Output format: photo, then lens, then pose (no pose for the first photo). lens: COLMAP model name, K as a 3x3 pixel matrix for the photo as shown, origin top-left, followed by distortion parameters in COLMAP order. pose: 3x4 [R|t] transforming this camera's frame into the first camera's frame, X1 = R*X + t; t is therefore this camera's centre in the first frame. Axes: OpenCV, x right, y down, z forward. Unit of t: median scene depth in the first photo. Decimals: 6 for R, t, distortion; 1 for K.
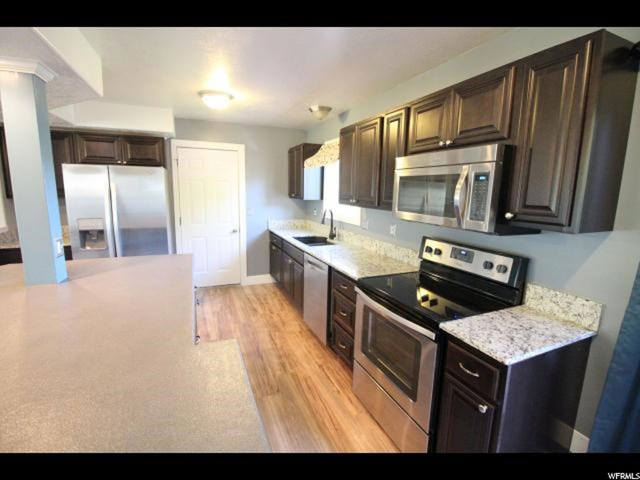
lens RADIAL K [[294.9, 0, 319.6], [0, 294.9, 238.3], [0, 0, 1]] dist [-0.010817, -0.007809]
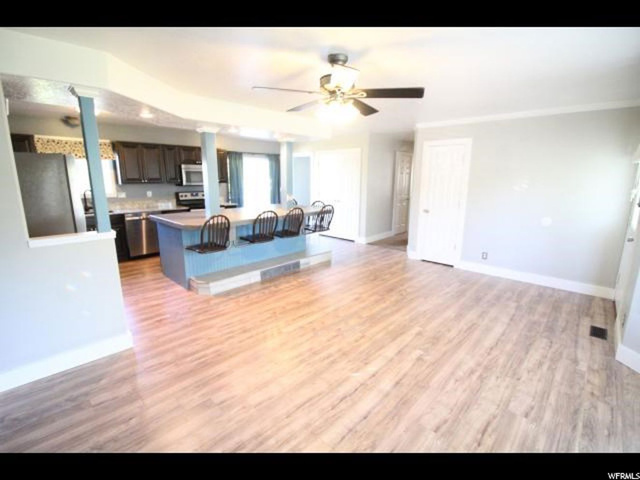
lens RADIAL K [[294.9, 0, 318.6], [0, 294.9, 239.7], [0, 0, 1]] dist [-0.010817, -0.007809]
pose [[-0.393704, -0.214948, 0.893753, -1.900771], [0.137459, 0.947578, 0.288445, -0.138379], [-0.908902, 0.236416, -0.343518, 0.584428]]
